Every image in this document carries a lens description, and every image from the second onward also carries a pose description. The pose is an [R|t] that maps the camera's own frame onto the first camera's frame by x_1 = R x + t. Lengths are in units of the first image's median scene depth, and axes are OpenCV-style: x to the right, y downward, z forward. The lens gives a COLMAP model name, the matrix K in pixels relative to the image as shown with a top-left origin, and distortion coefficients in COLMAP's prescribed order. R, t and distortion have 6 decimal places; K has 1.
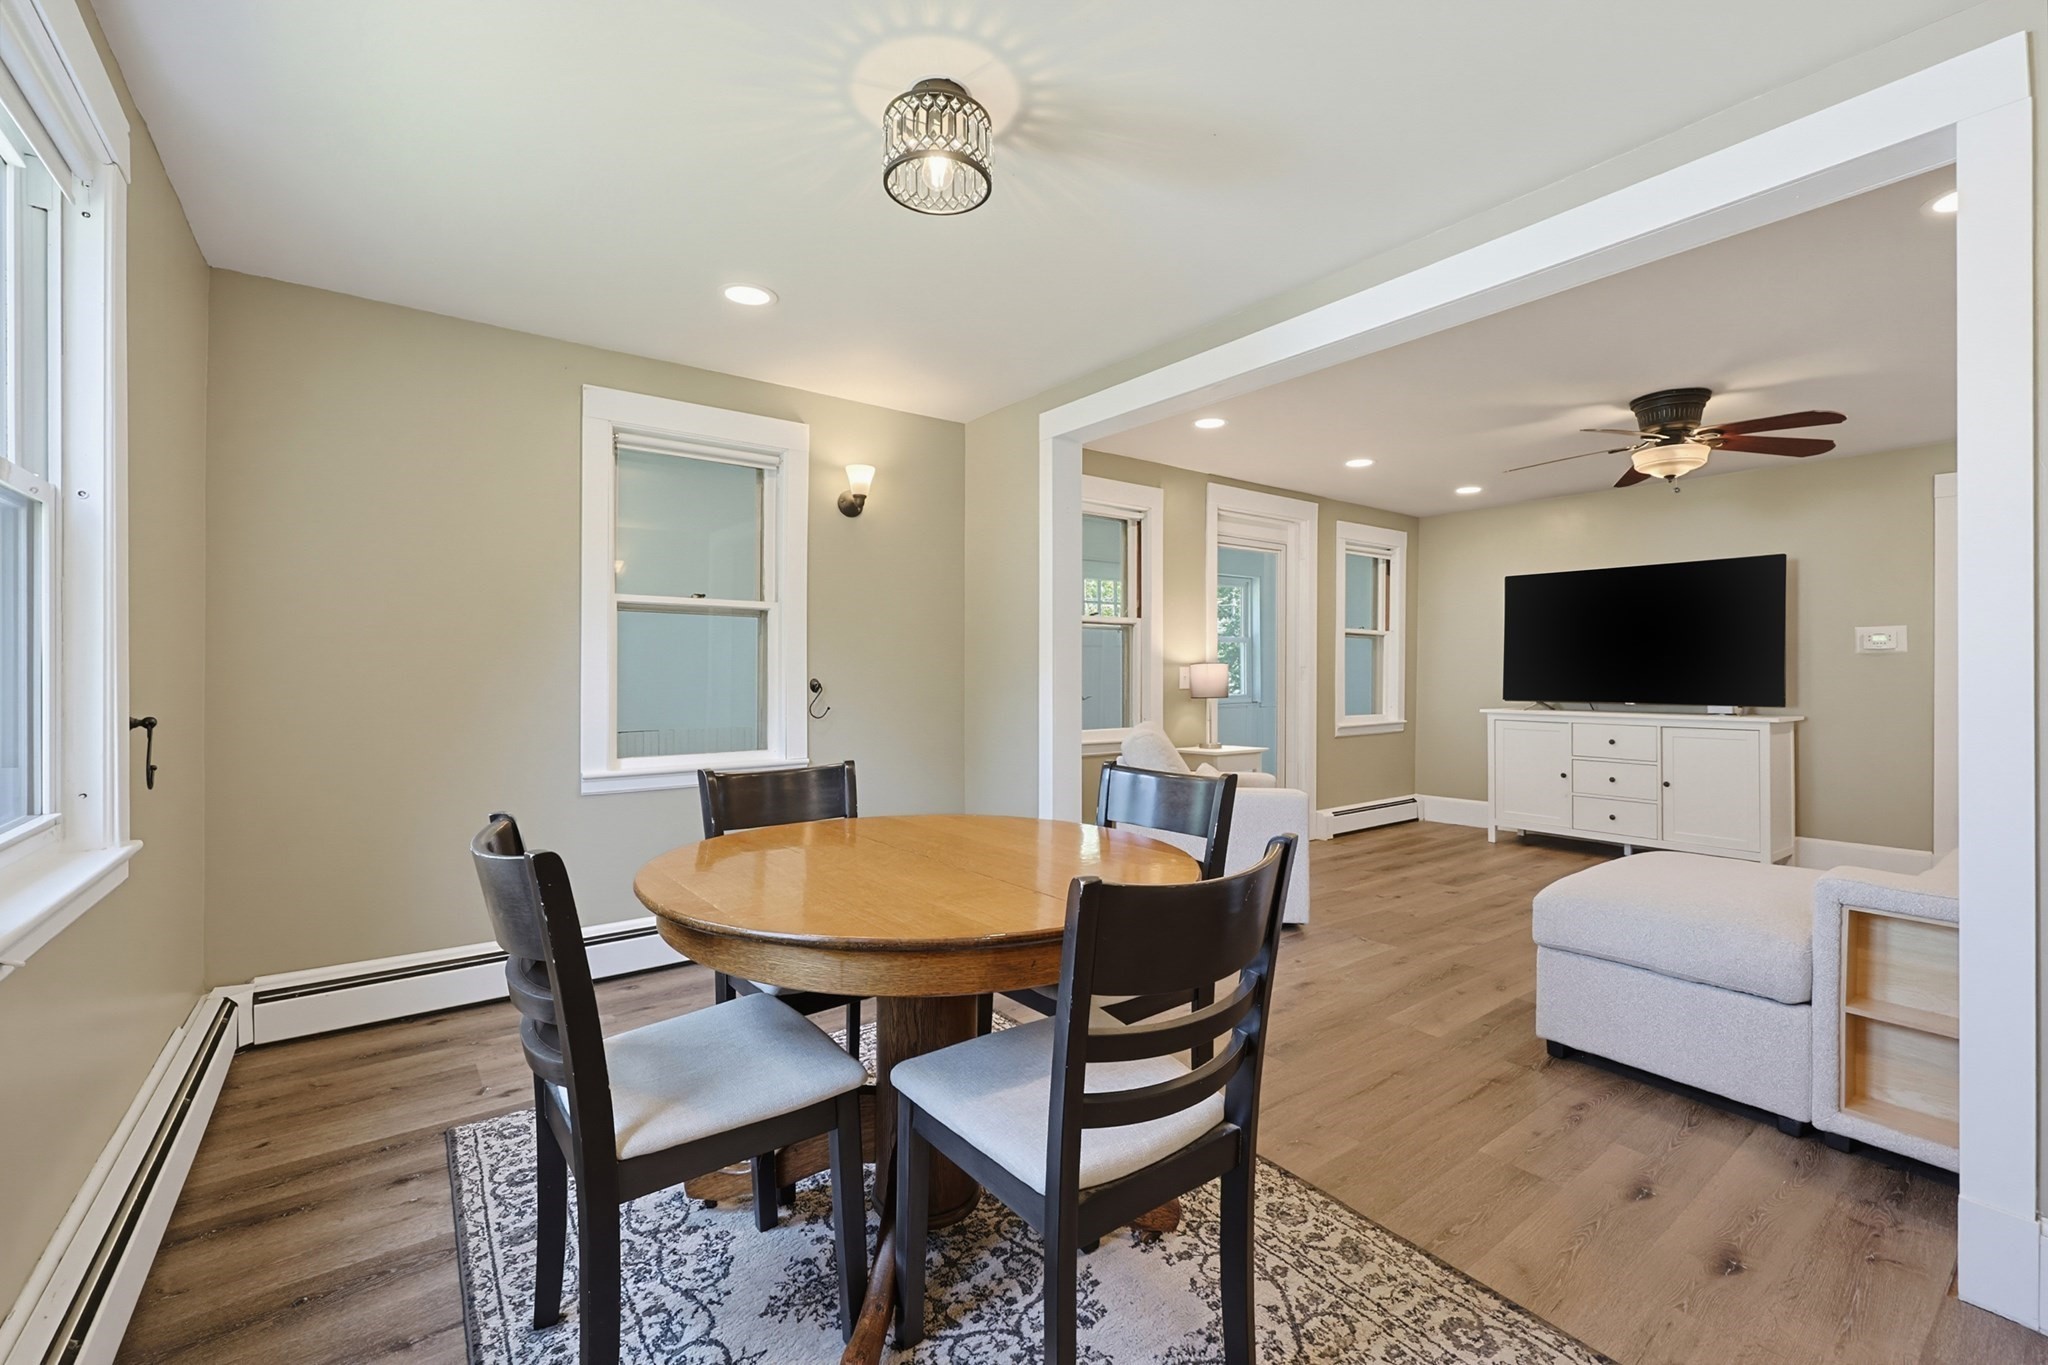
lens RADIAL K [[875.0, 0, 1017.1], [0, 875.0, 676.3], [0, 0, 1]] dist [-0.004836, -0.000221]
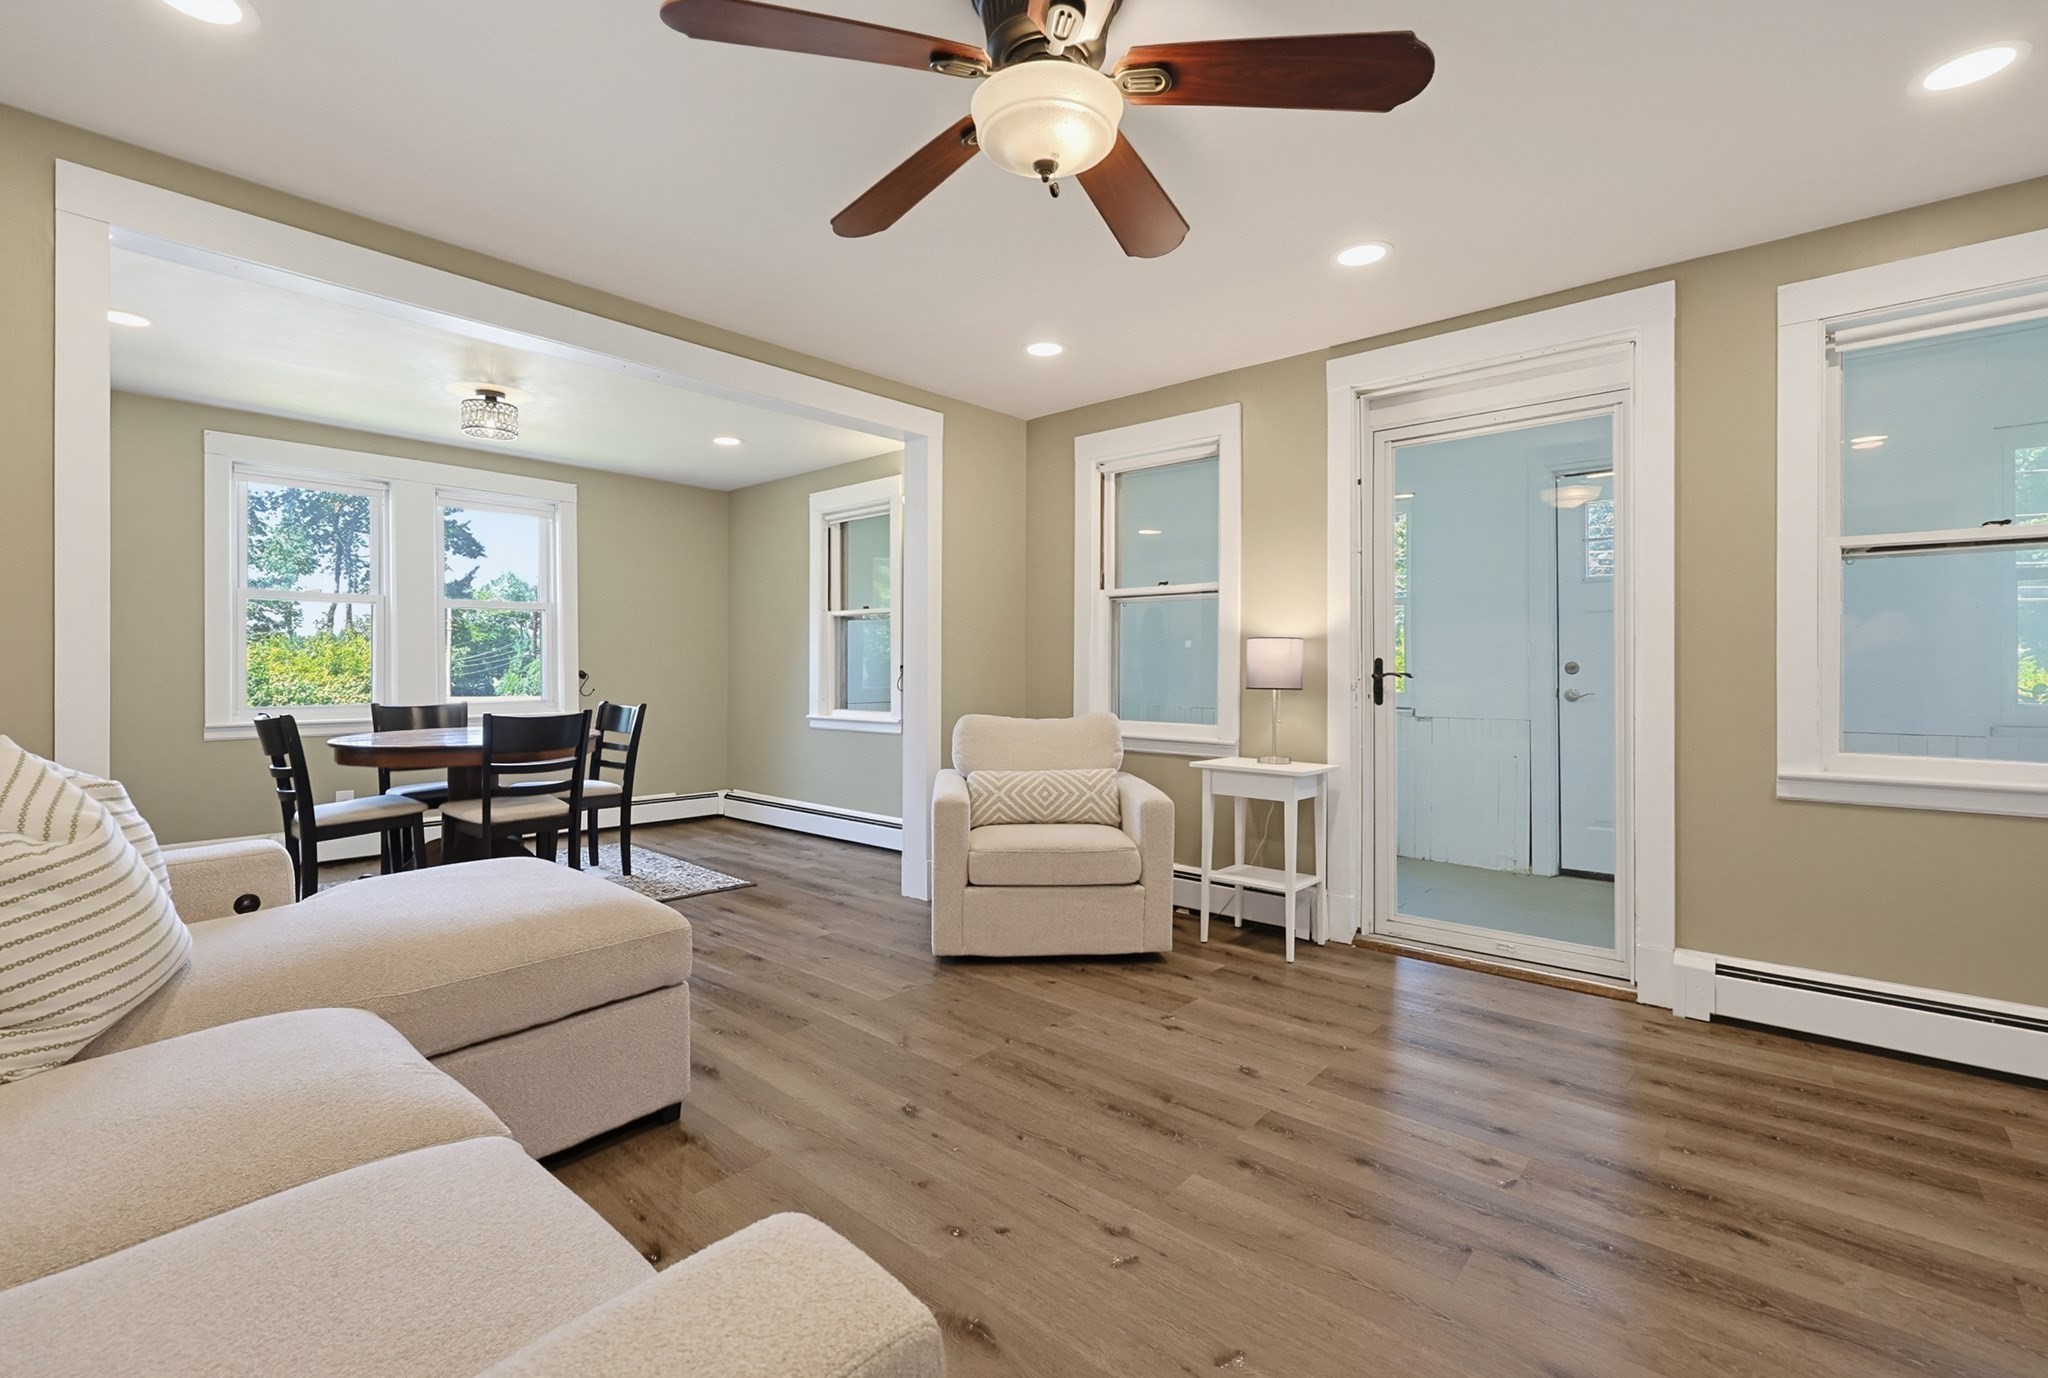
lens RADIAL K [[875.0, 0, 1017.0], [0, 875.0, 673.8], [0, 0, 1]] dist [-0.004836, -0.000221]
pose [[0.220938, 0.013082, -0.975200, 1.229419], [0.004633, 0.999885, 0.014463, 0.003734], [0.975277, -0.007714, 0.220852, 0.948143]]
